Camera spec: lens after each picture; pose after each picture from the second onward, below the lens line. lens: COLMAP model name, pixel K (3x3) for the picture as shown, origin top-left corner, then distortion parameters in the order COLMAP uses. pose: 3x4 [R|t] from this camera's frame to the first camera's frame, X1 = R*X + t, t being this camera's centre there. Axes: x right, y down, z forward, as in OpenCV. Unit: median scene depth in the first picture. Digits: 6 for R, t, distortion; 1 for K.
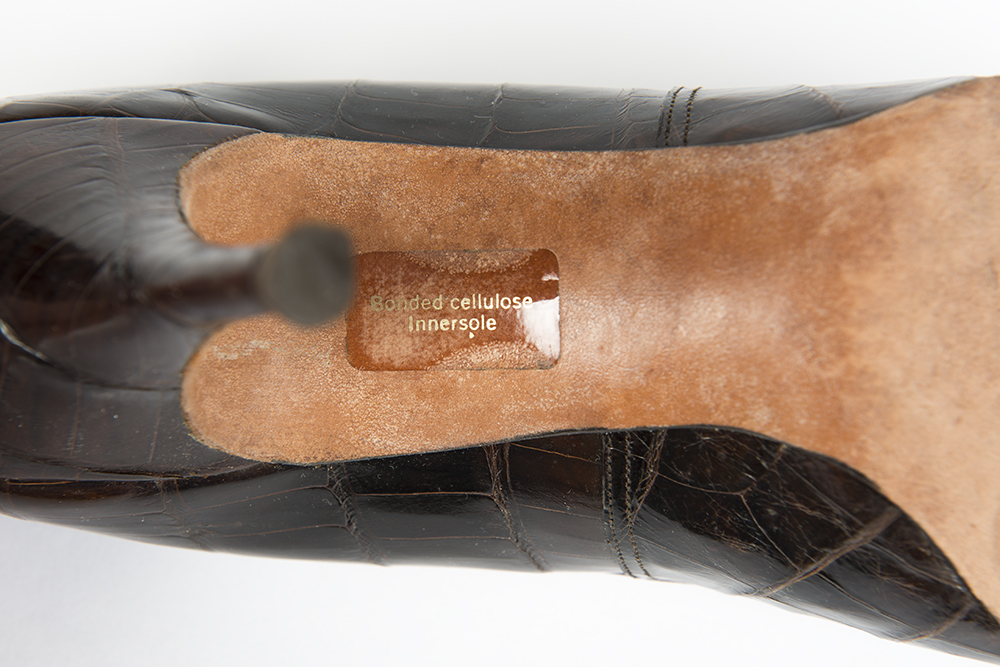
lens RADIAL K [[1913.4, 0, 501.4], [0, 1913.4, 330.6], [0, 0, 1]] dist [0.075762, 0.000000]
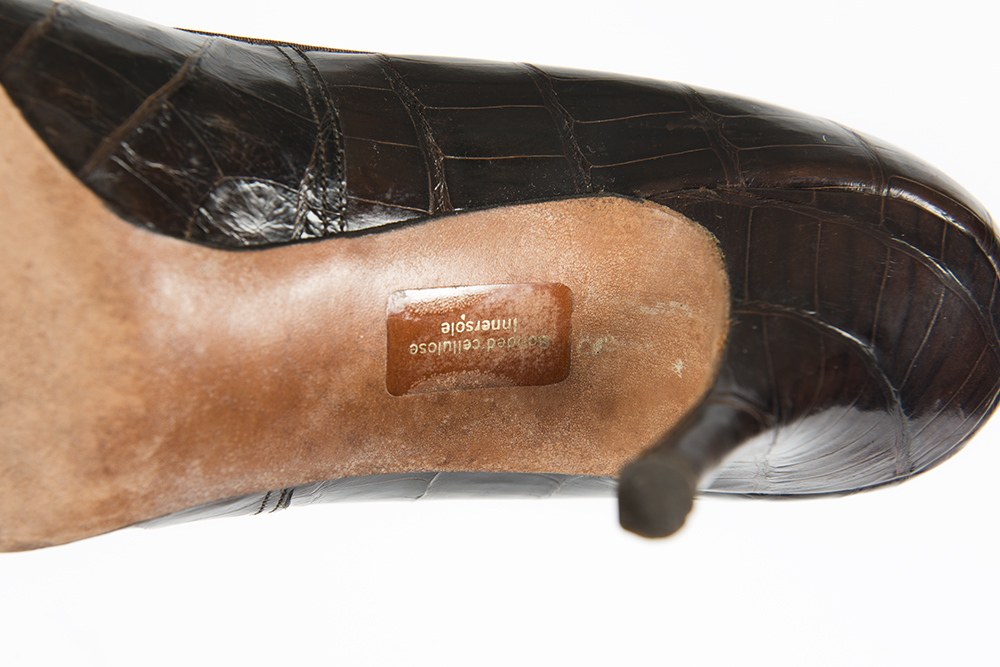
lens RADIAL K [[1913.4, 0, 501.8], [0, 1913.4, 332.3], [0, 0, 1]] dist [0.075762, 0.000000]
pose [[-0.987506, -0.009591, -0.157287, 0.141475], [0.051902, -0.962246, -0.267188, 0.301890], [-0.148787, -0.272014, 0.950721, -0.064714]]
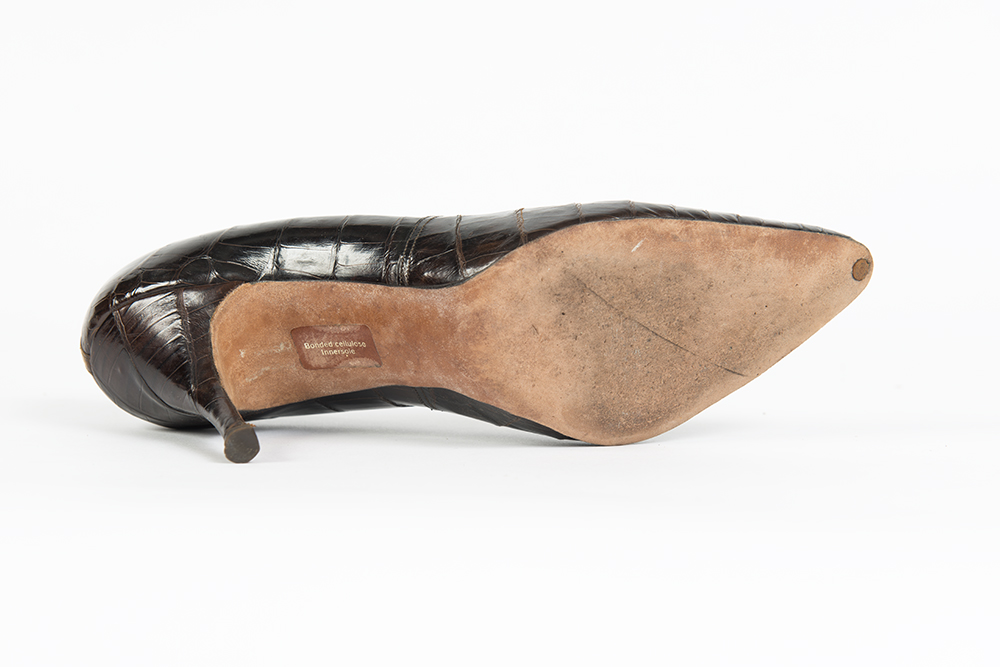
lens RADIAL K [[1913.4, 0, 501.3], [0, 1913.4, 334.9], [0, 0, 1]] dist [0.075762, 0.000000]
pose [[0.958529, -0.126100, -0.255581, 0.801287], [0.232616, 0.864292, 0.445971, -1.065274], [0.164659, -0.486928, 0.857781, -1.019573]]
